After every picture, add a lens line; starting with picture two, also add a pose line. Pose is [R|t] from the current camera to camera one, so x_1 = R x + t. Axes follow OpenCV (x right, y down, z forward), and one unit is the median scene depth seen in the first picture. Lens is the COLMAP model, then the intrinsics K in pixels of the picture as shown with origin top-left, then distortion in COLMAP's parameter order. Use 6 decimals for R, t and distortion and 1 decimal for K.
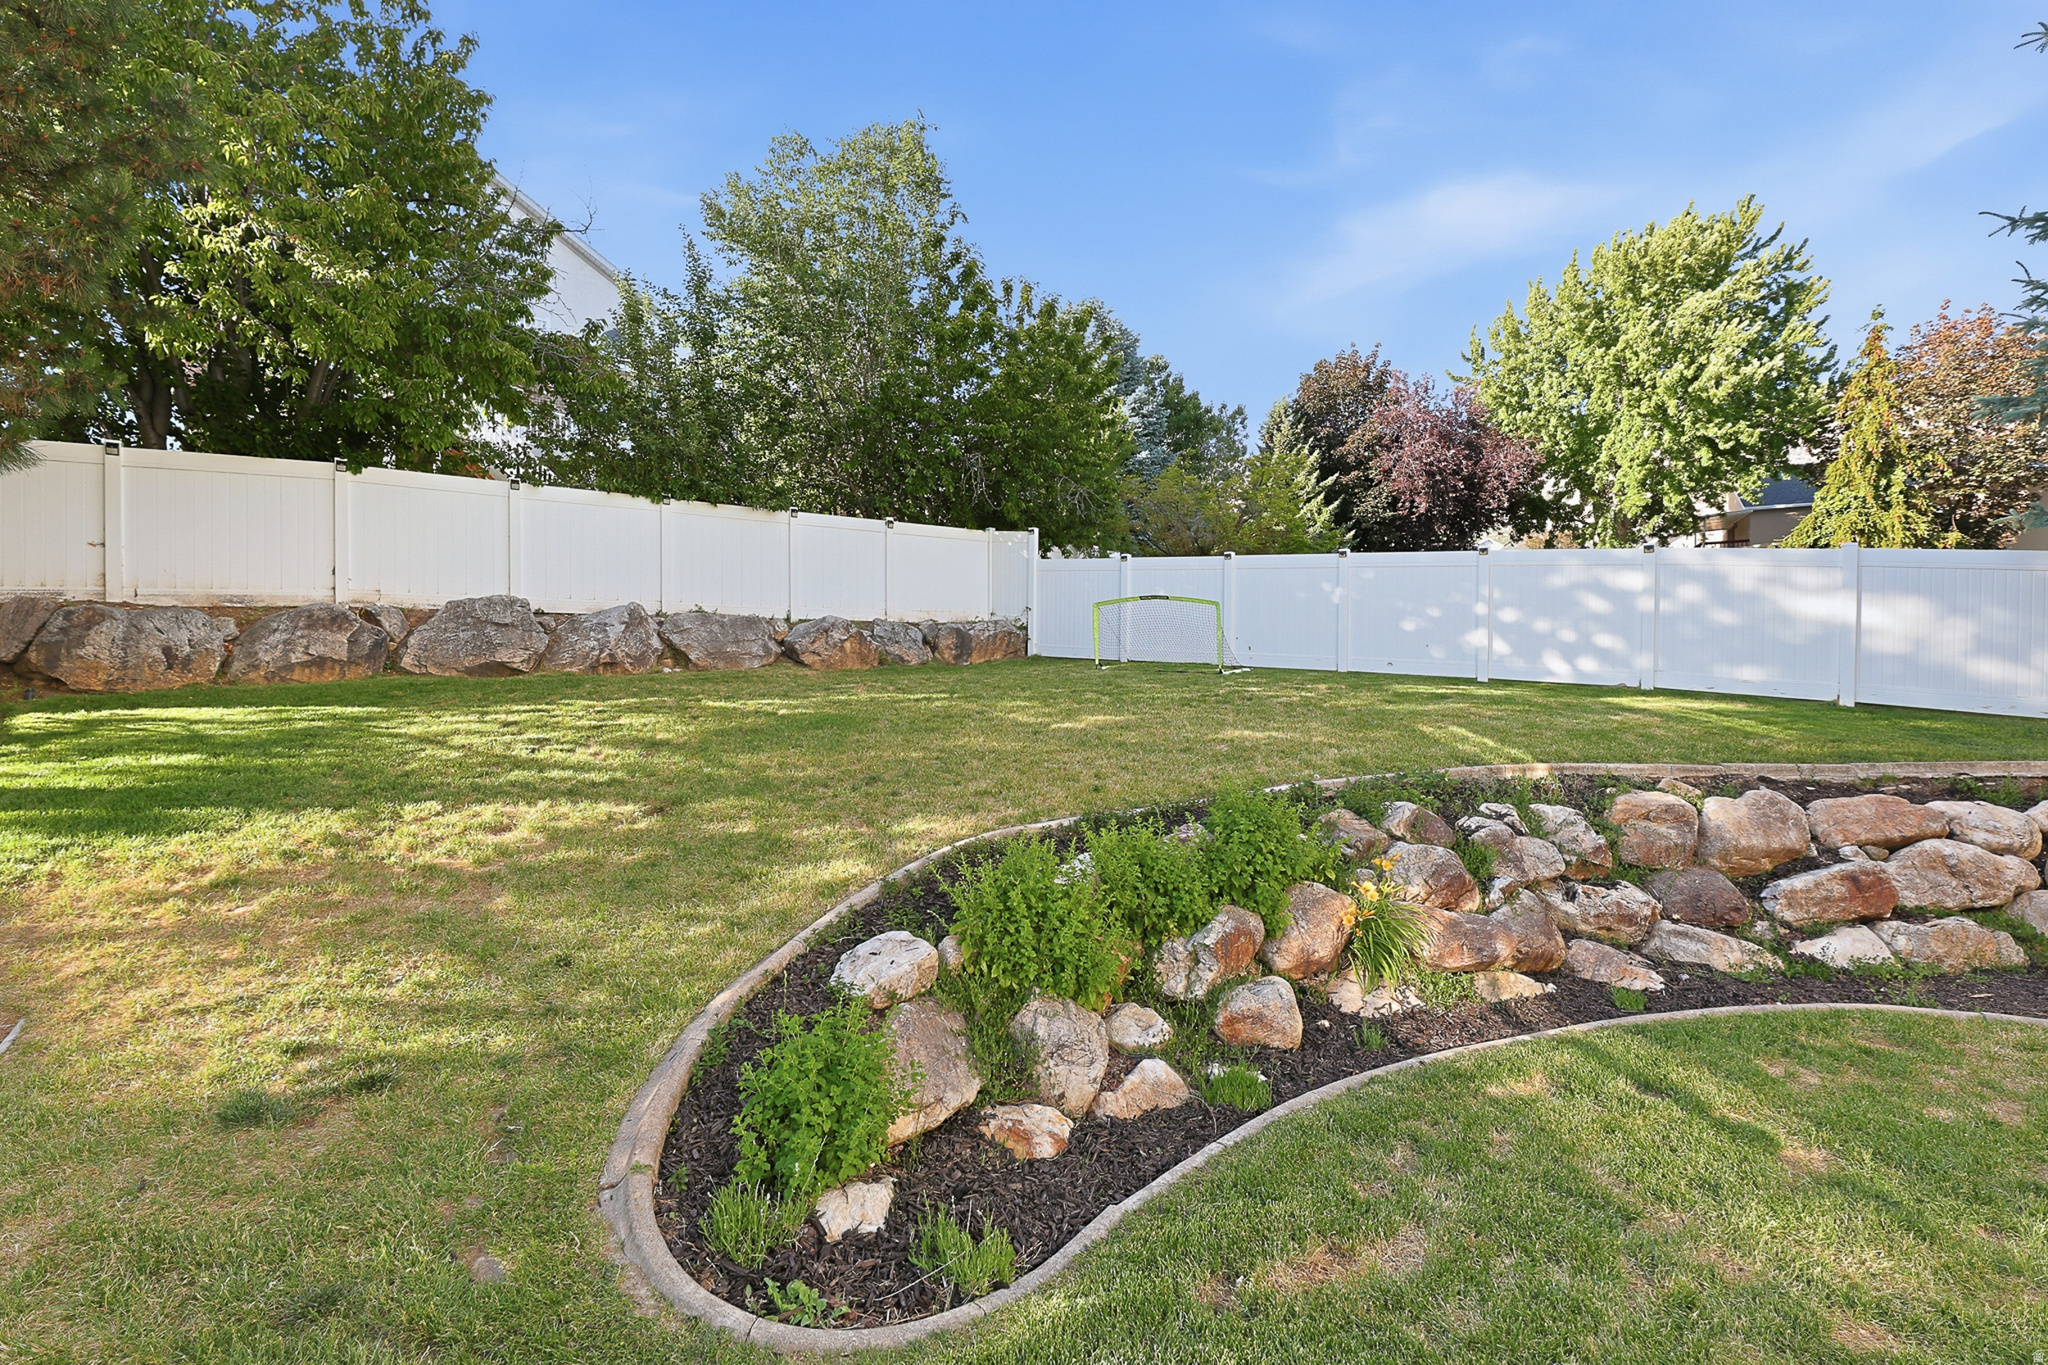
lens RADIAL K [[875.3, 0, 1014.8], [0, 875.3, 711.7], [0, 0, 1]] dist [-0.000331, -0.000313]
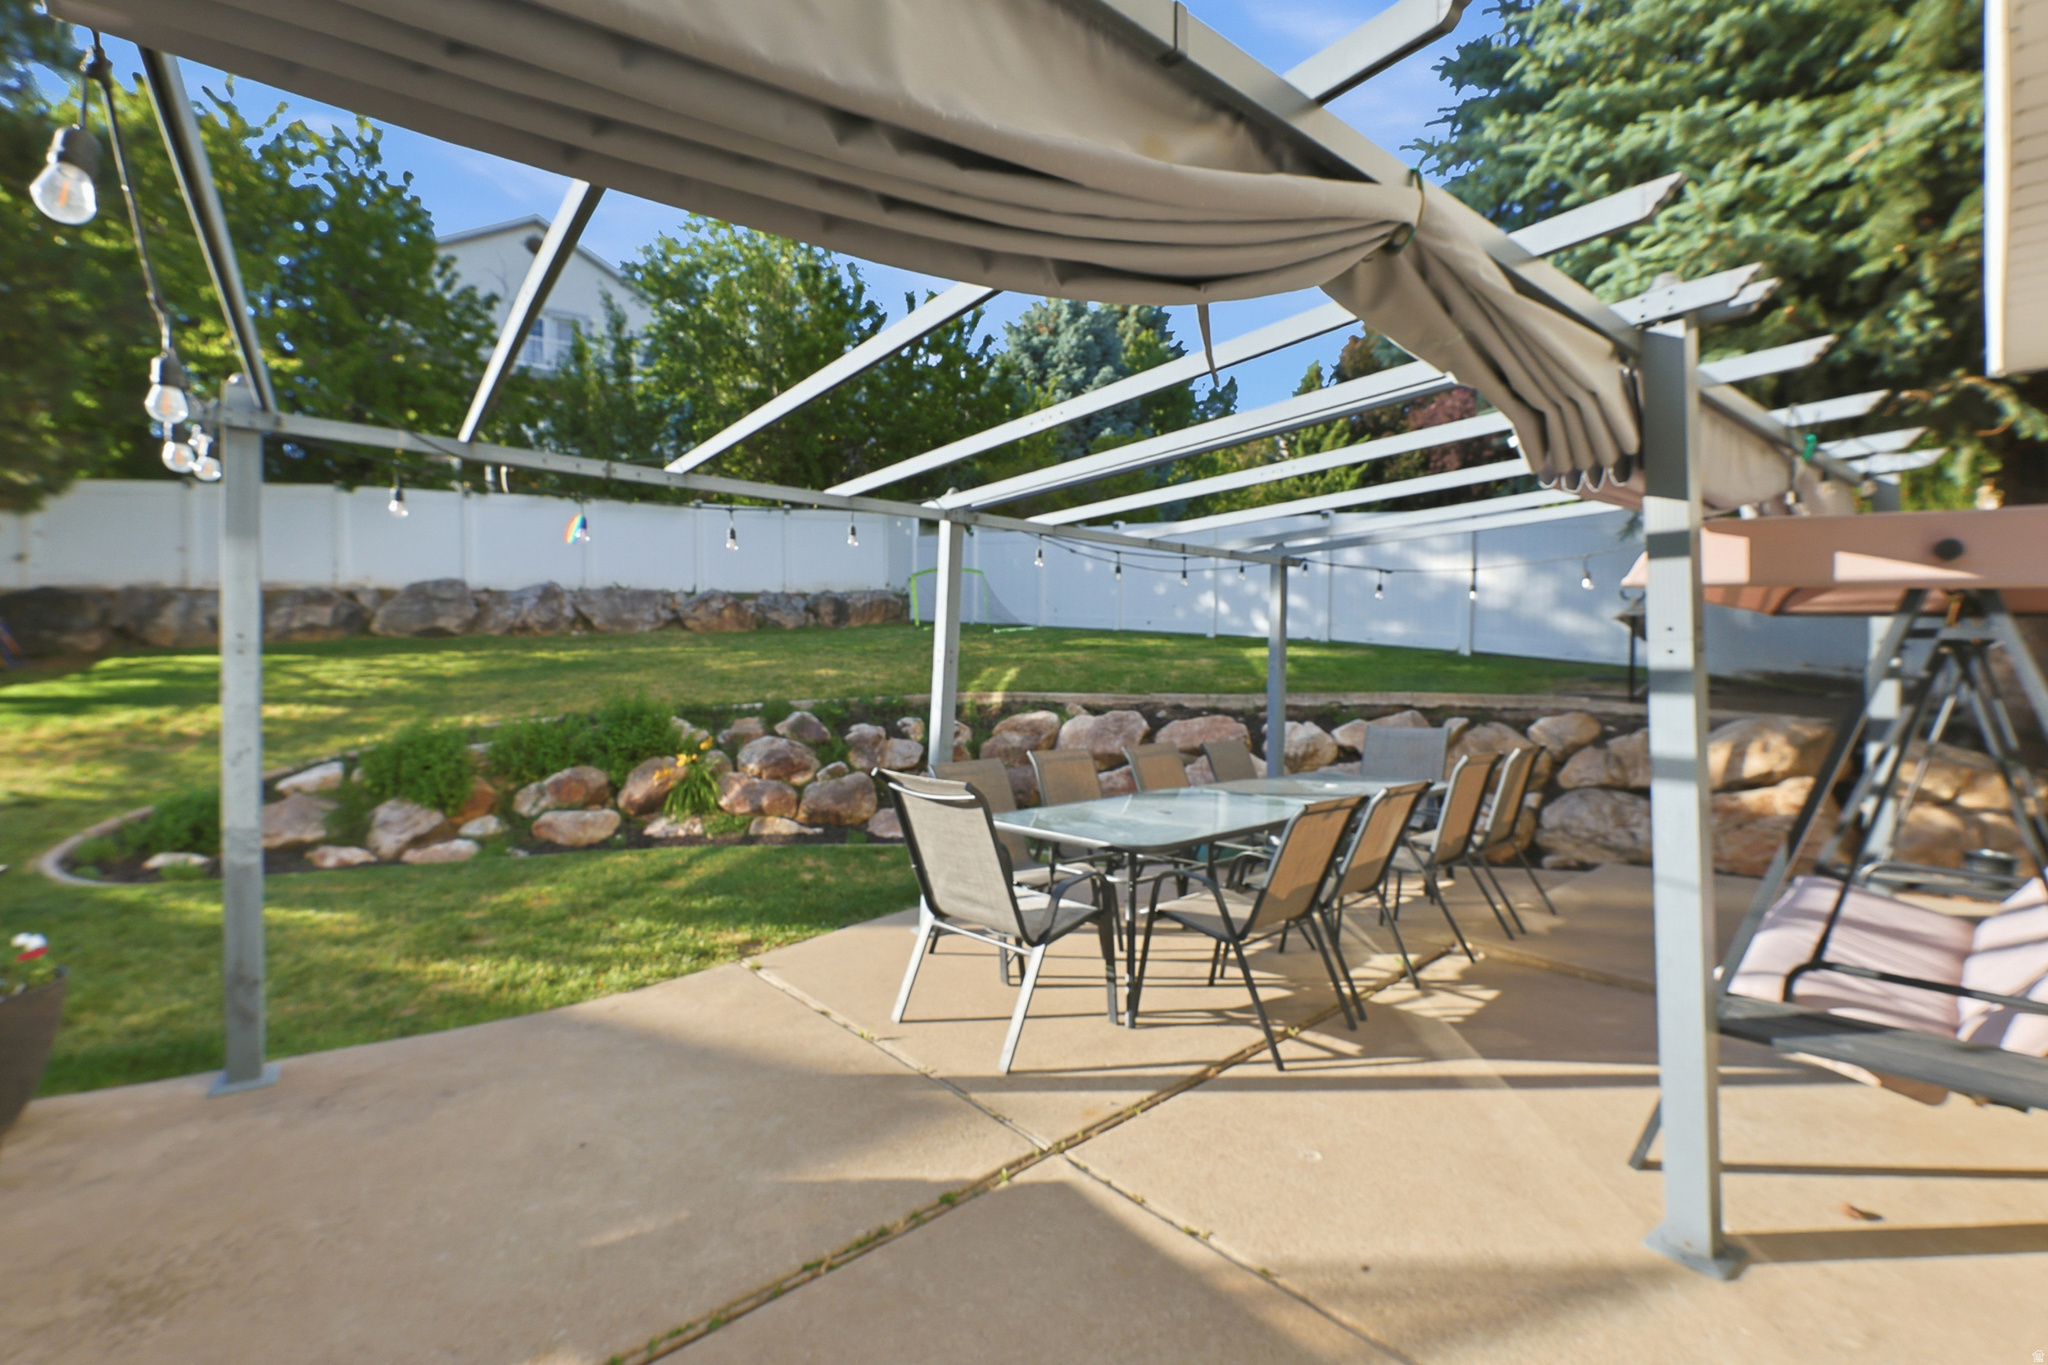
lens RADIAL K [[865.9, 0, 1014.7], [0, 865.9, 685.6], [0, 0, 1]] dist [0.000570, -0.000164]
pose [[0.986249, 0.003079, -0.165239, 0.520105], [-0.002265, 0.999984, 0.005118, 0.025488], [0.165253, -0.004673, 0.986240, -0.181232]]
